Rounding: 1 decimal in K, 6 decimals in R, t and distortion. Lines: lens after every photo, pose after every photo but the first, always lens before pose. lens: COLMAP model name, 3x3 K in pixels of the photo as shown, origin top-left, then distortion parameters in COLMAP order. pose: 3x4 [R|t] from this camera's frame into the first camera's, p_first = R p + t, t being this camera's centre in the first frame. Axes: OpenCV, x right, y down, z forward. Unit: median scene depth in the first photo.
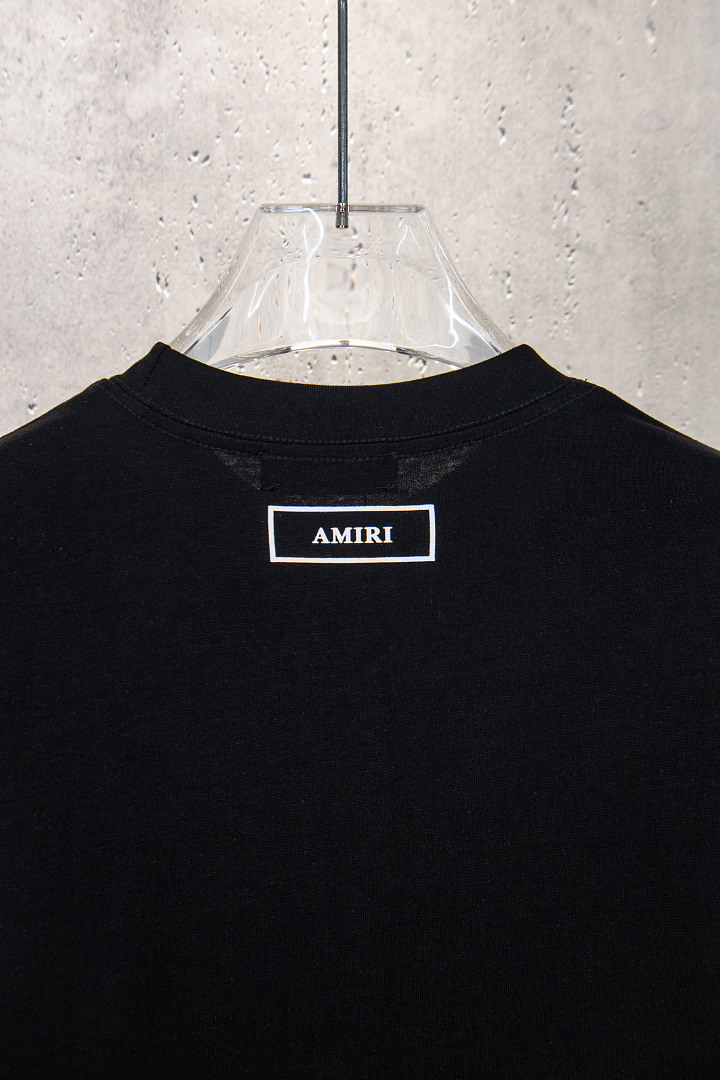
lens RADIAL K [[1536.3, 0, 360.0], [0, 1536.3, 545.7], [0, 0, 1]] dist [0.100698, 0.000000]
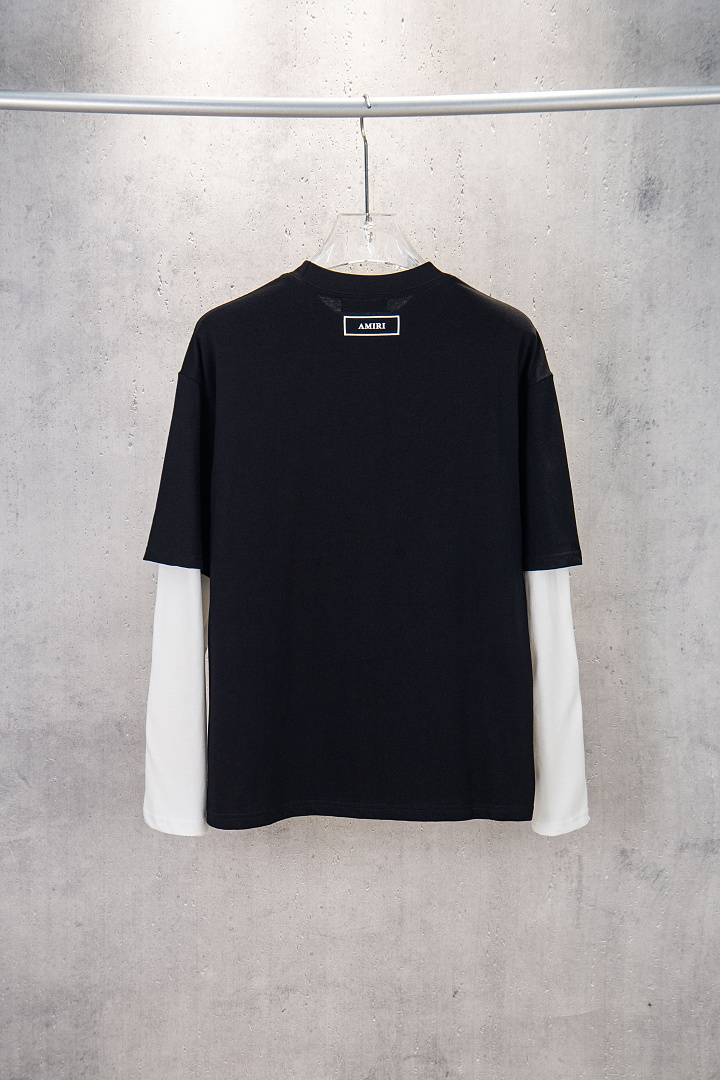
lens RADIAL K [[1757.0, 0, 360.6], [0, 1757.0, 536.8], [0, 0, 1]] dist [0.160744, 0.000000]
pose [[0.999990, -0.002958, 0.003419, -0.028124], [0.002836, 0.999383, 0.035000, 0.200805], [-0.003521, -0.034990, 0.999381, -1.730535]]
